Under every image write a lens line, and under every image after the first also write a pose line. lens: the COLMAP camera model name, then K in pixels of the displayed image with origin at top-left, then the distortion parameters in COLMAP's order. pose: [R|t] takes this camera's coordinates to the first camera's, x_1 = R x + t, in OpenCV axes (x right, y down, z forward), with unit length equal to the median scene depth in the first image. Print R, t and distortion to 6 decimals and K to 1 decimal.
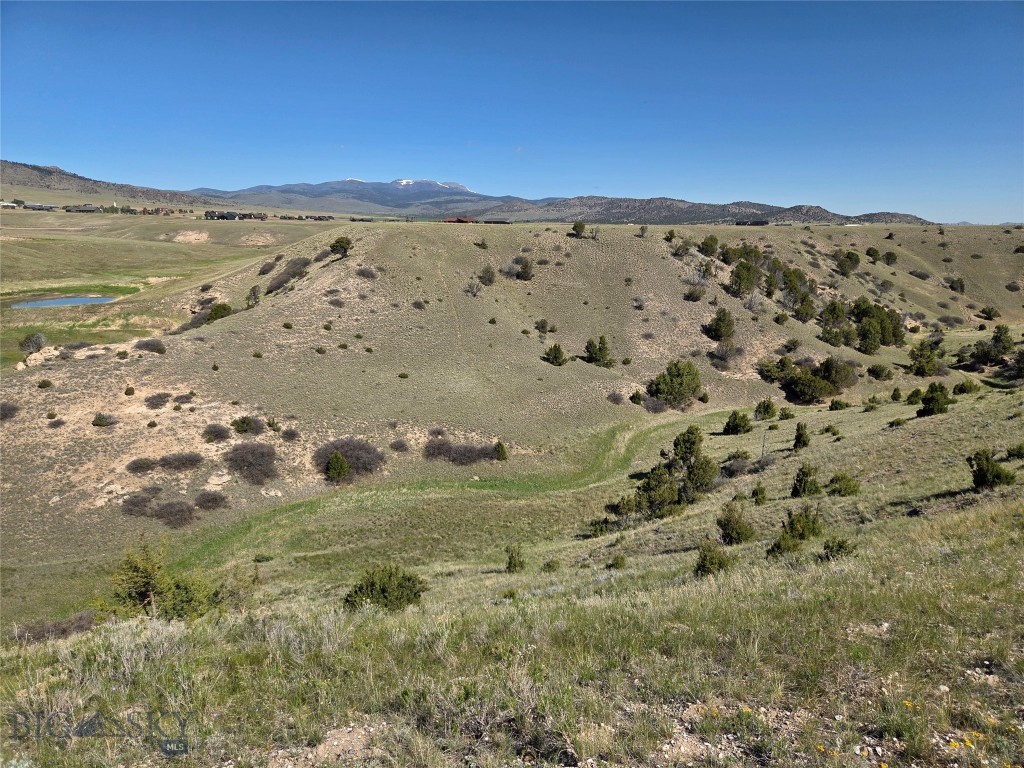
lens RADIAL K [[695.5, 0, 515.0], [0, 695.5, 378.9], [0, 0, 1]] dist [0.048526, -0.027621]
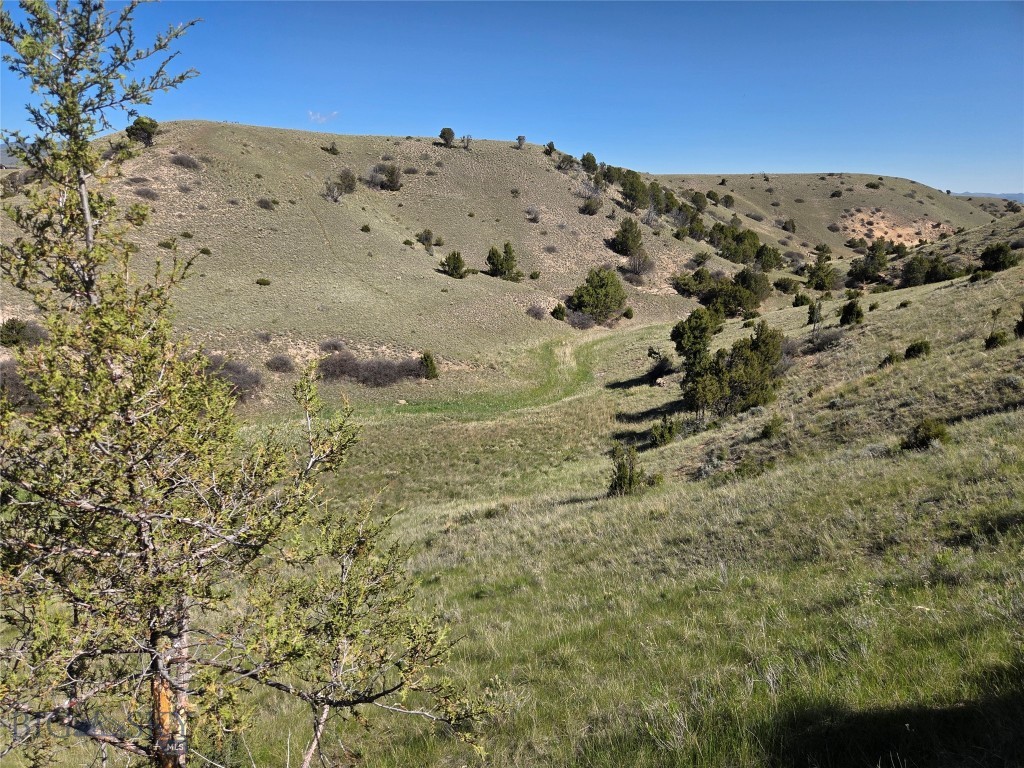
lens RADIAL K [[695.5, 0, 517.5], [0, 695.5, 385.1], [0, 0, 1]] dist [0.048526, -0.027621]
pose [[0.966537, -0.056504, 0.250228, -0.074380], [0.044145, 0.997525, 0.054735, 0.058055], [-0.252702, -0.041857, 0.966638, 0.186041]]
